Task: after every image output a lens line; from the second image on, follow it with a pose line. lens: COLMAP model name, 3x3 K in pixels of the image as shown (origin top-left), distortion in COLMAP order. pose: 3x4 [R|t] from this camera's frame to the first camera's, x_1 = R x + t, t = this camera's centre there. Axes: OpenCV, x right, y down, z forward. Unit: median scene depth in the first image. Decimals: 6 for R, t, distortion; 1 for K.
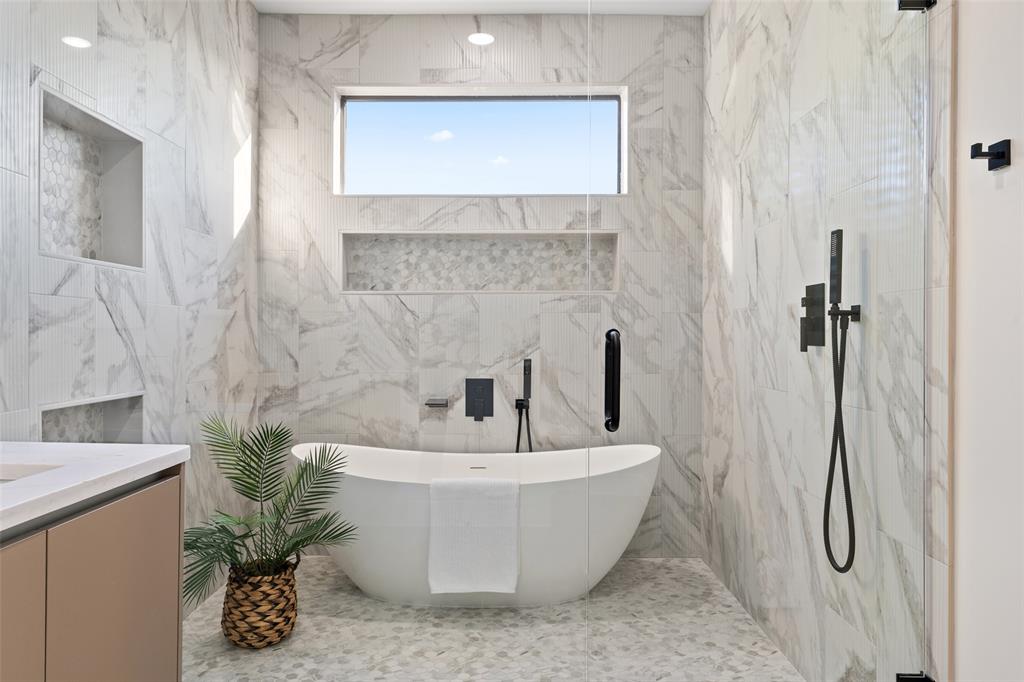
lens RADIAL K [[741.0, 0, 510.0], [0, 741.0, 341.4], [0, 0, 1]] dist [-0.008281, 0.006605]
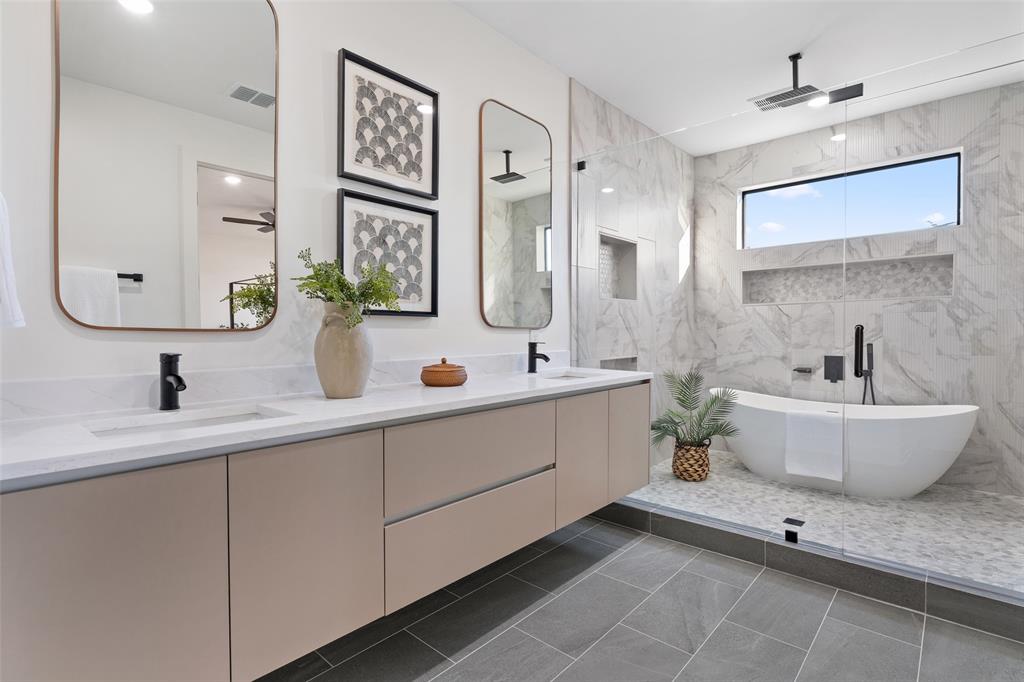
lens RADIAL K [[504.6, 0, 508.3], [0, 504.6, 338.3], [0, 0, 1]] dist [0.005265, 0.003031]
pose [[0.756493, 0.000932, -0.654002, 0.144663], [0.004158, 0.999972, 0.006234, 0.003144], [0.653989, -0.007436, 0.756467, -0.285306]]
